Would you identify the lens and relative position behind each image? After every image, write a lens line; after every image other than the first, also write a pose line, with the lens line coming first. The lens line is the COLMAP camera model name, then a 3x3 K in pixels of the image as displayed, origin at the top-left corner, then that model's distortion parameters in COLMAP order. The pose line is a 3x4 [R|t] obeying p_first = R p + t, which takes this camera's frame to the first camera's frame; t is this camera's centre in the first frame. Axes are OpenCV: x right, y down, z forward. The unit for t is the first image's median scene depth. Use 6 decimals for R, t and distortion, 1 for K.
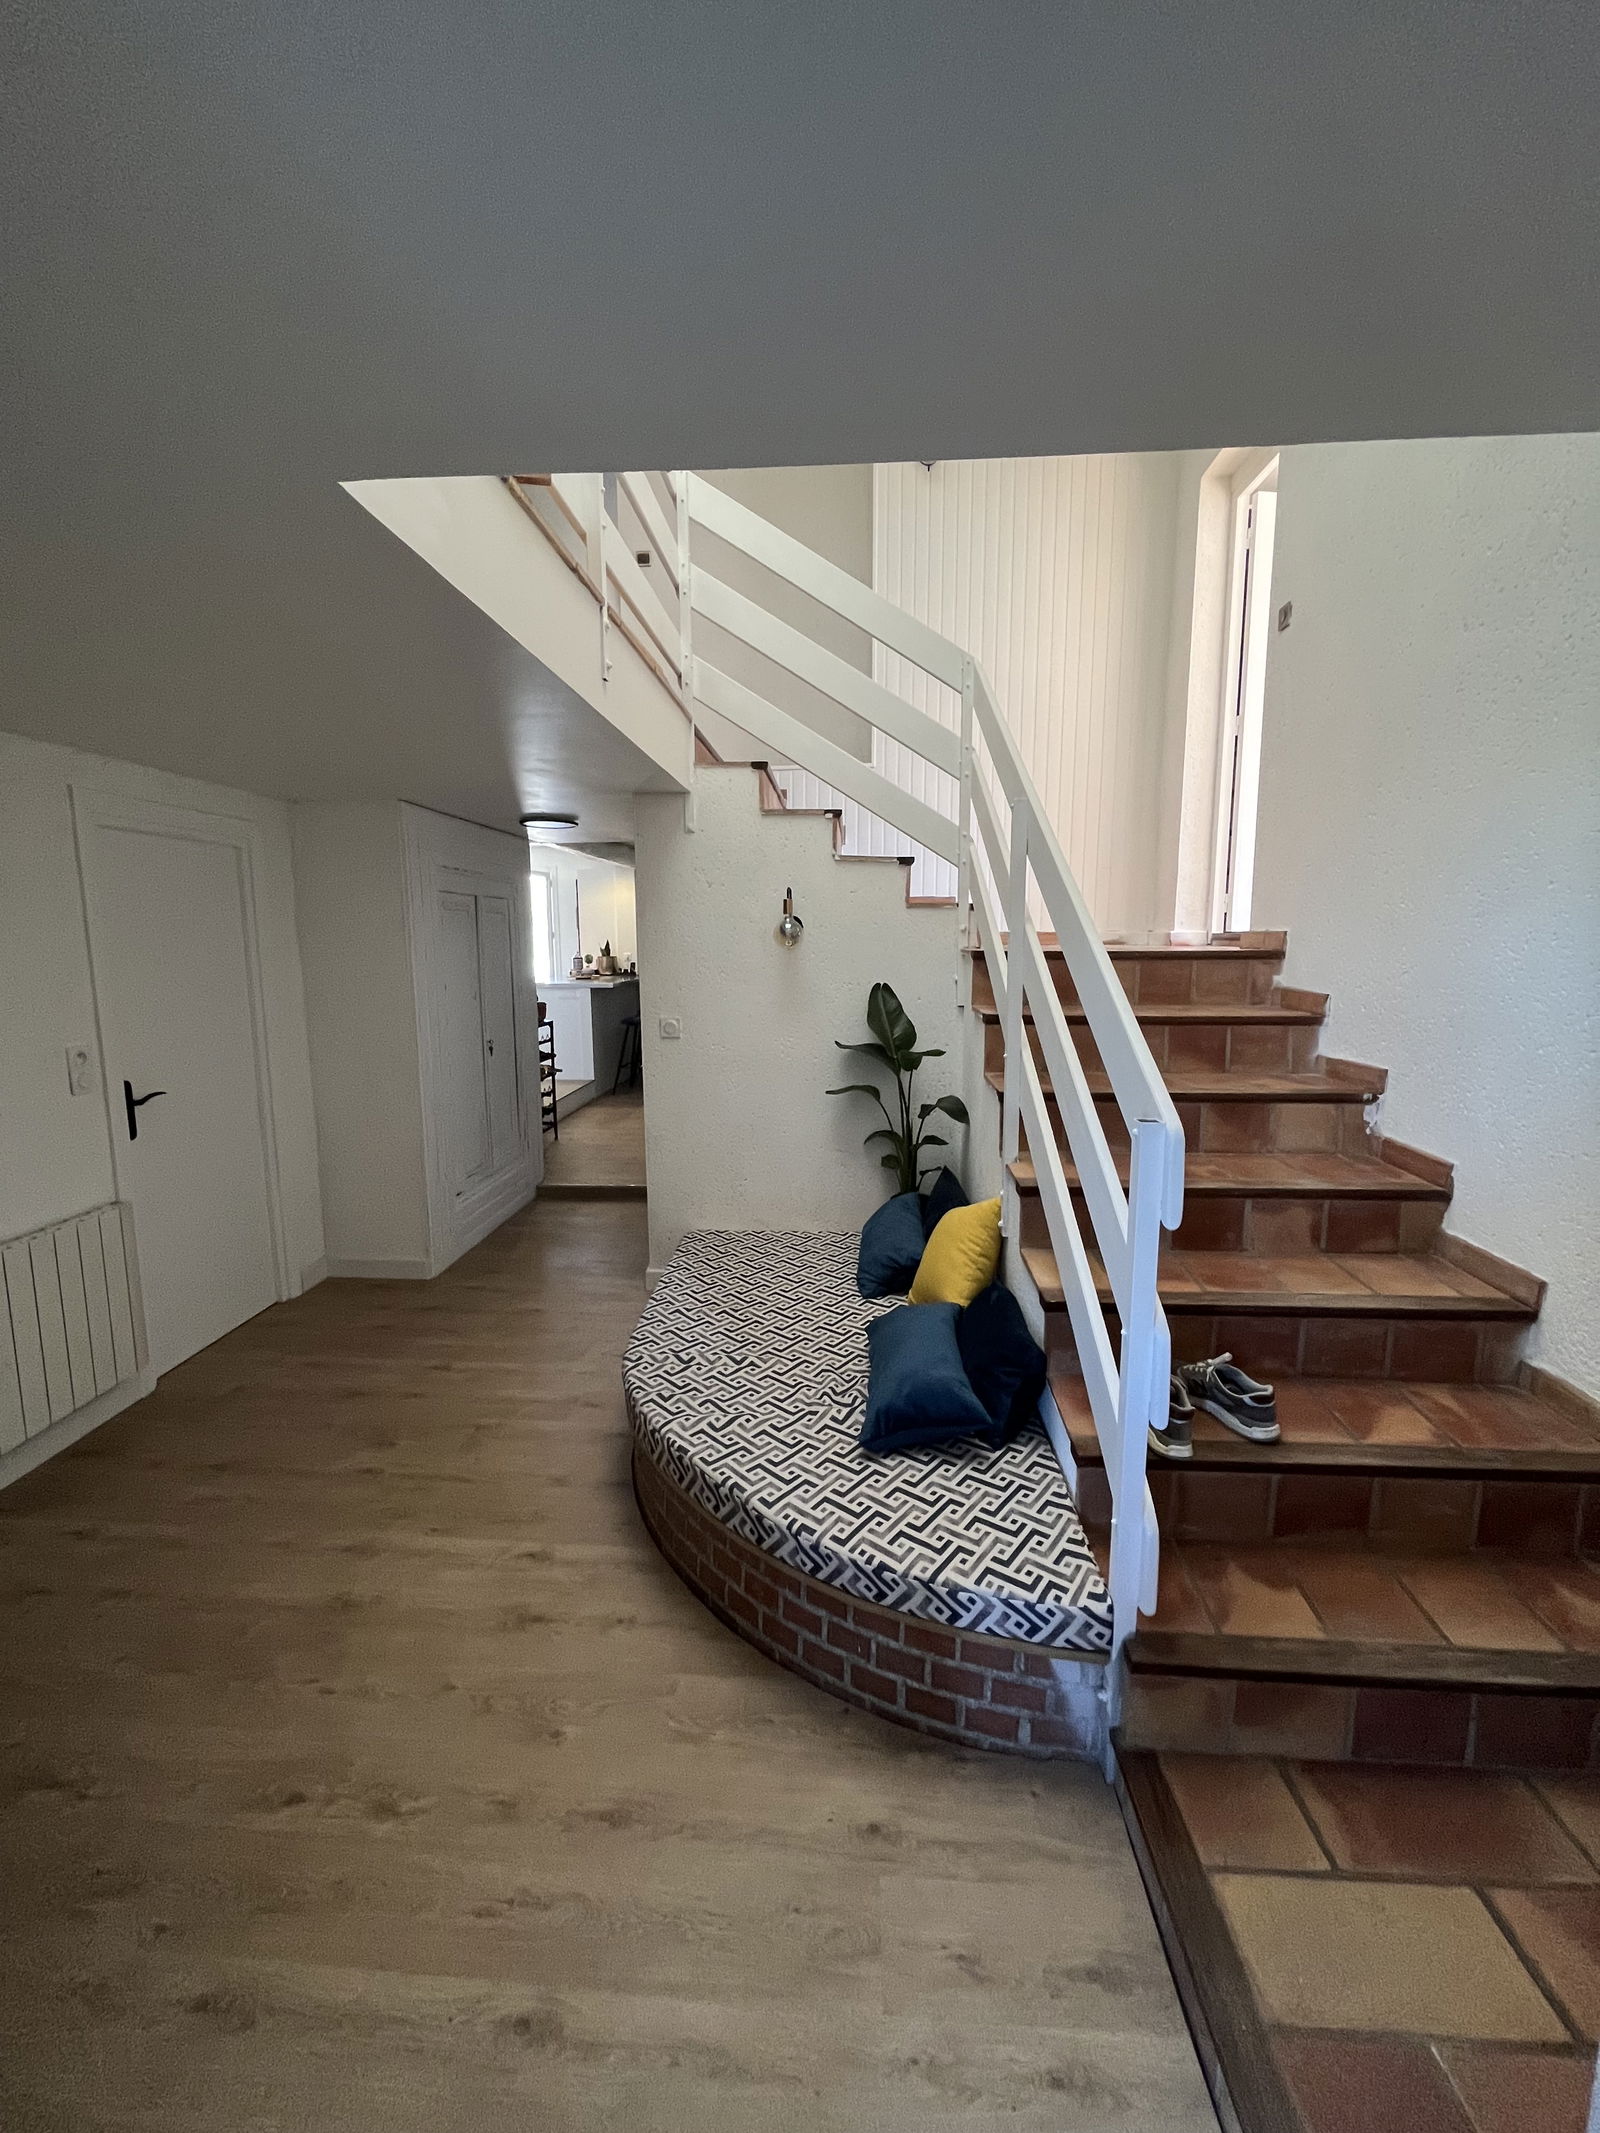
lens RADIAL K [[856.7, 0, 800.0], [0, 856.7, 1066.5], [0, 0, 1]] dist [-0.001048, -0.000055]
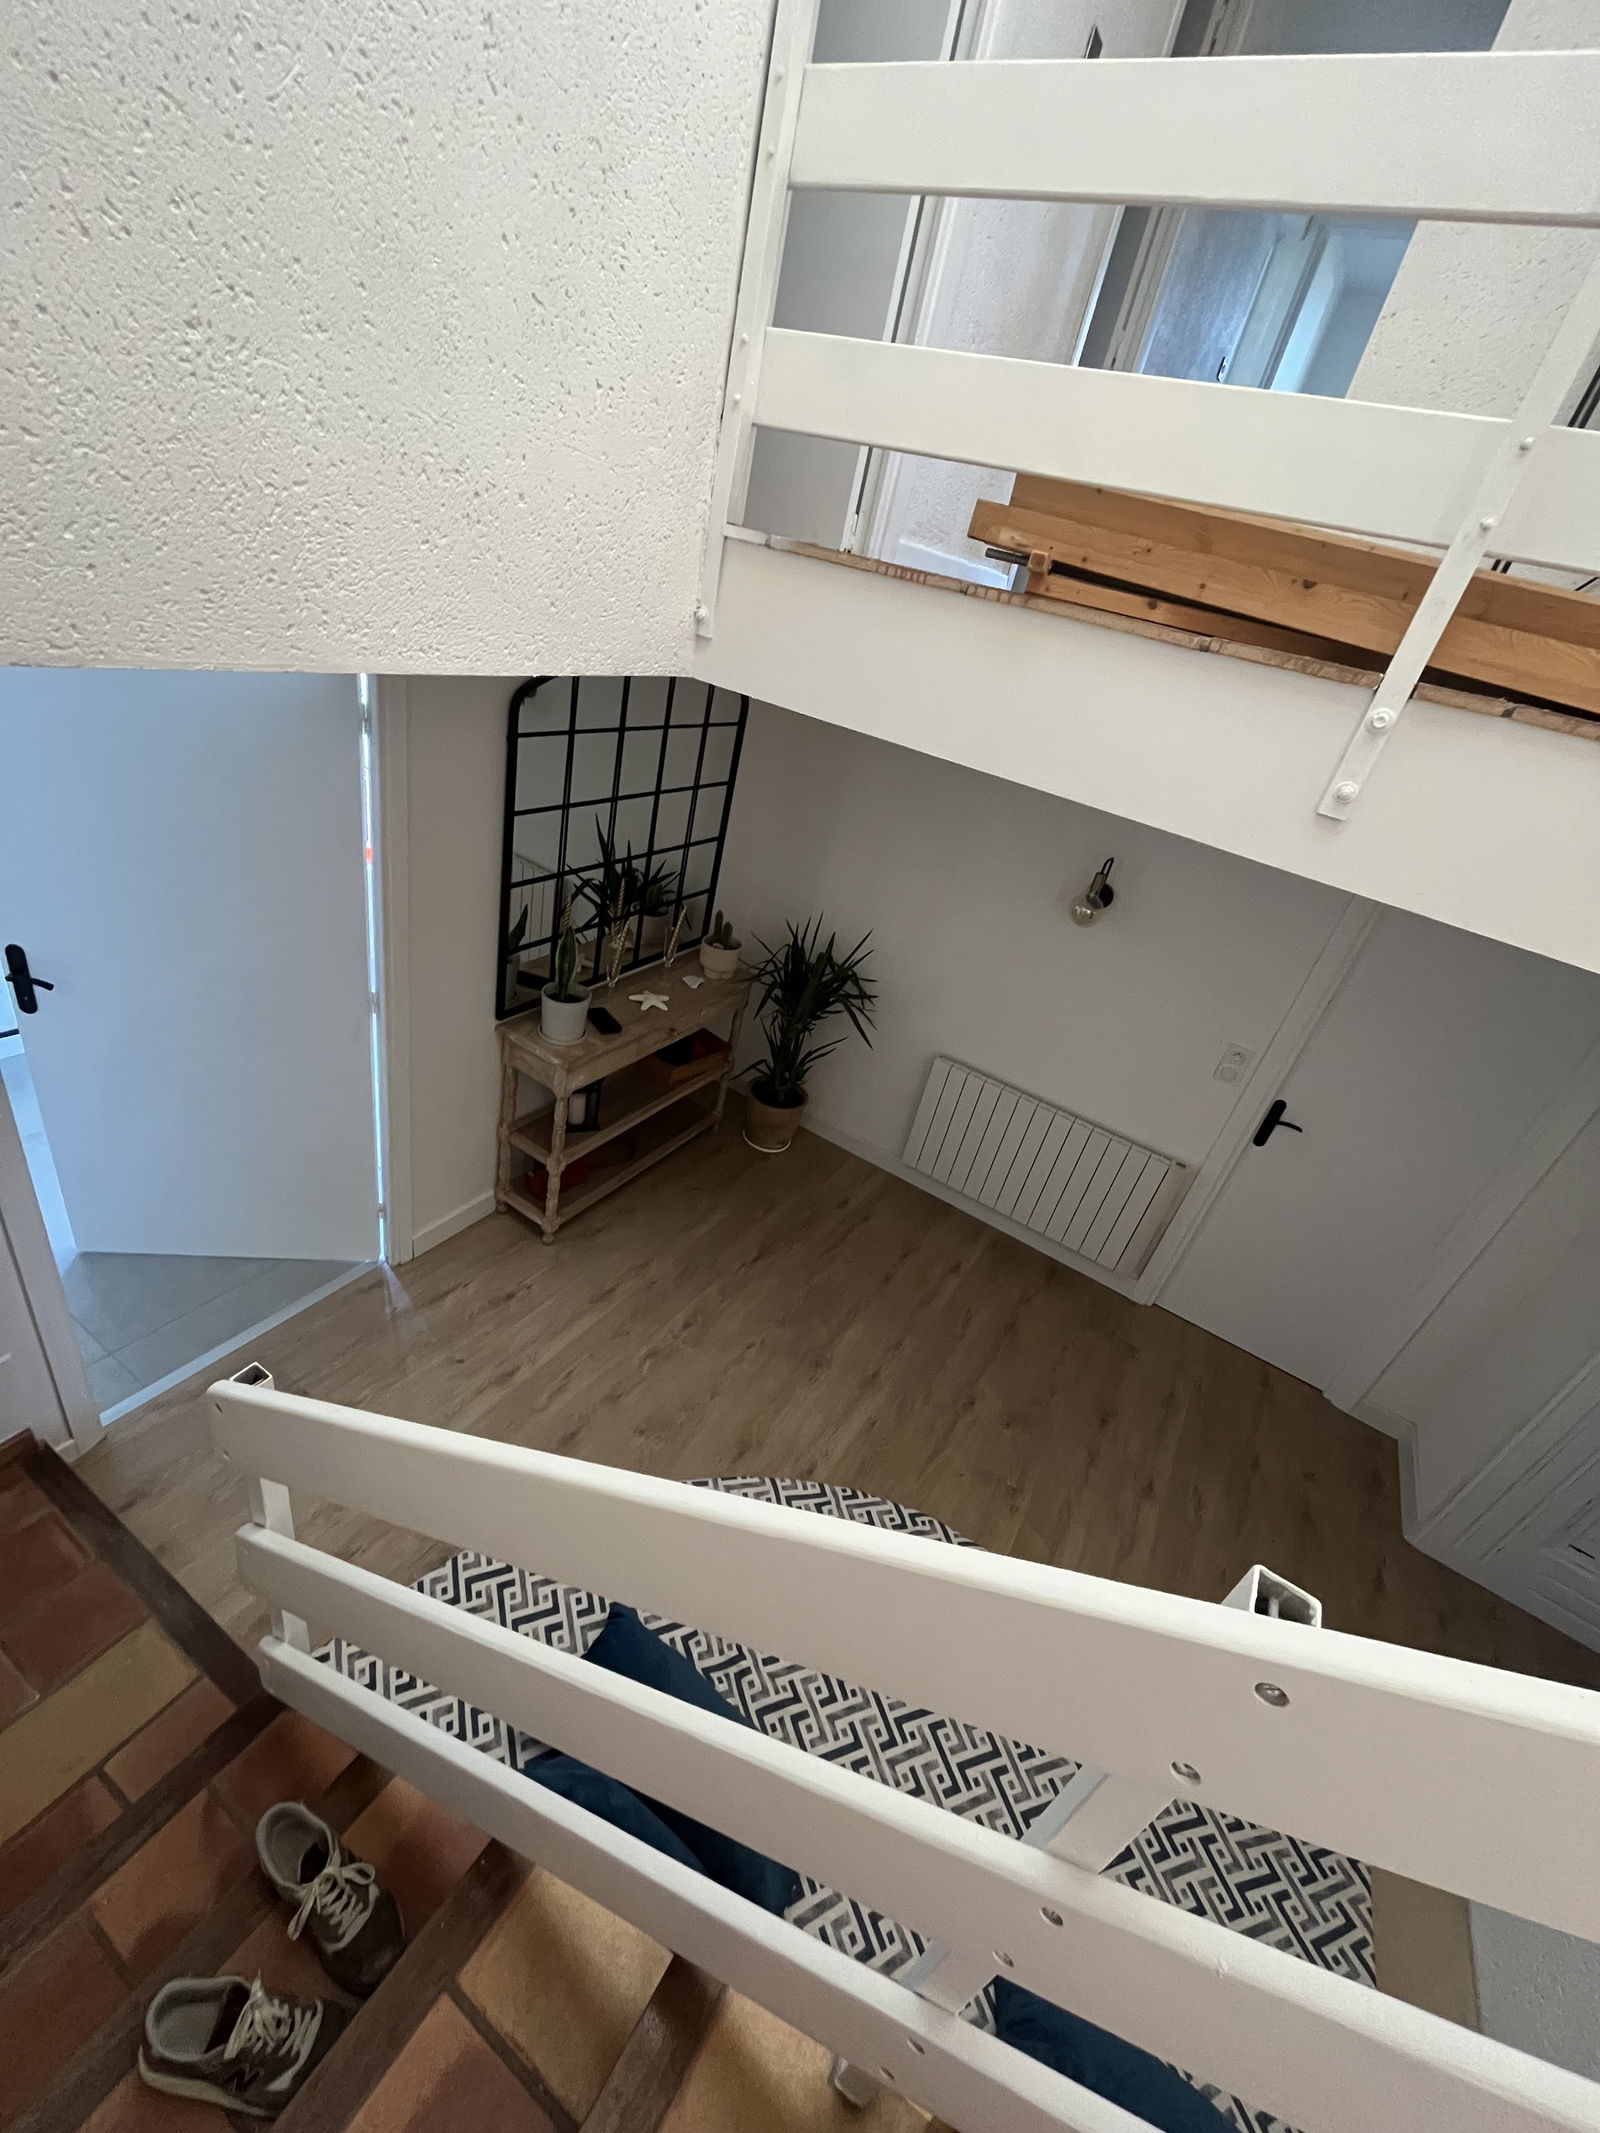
lens RADIAL K [[878.1, 0, 800.0], [0, 878.1, 1066.5], [0, 0, 1]] dist [0.000784, 0.000232]
pose [[-0.464645, 0.366964, -0.805880, 0.529350], [-0.329739, 0.772931, 0.542078, -0.595110], [0.821813, 0.517604, -0.238136, 1.059549]]
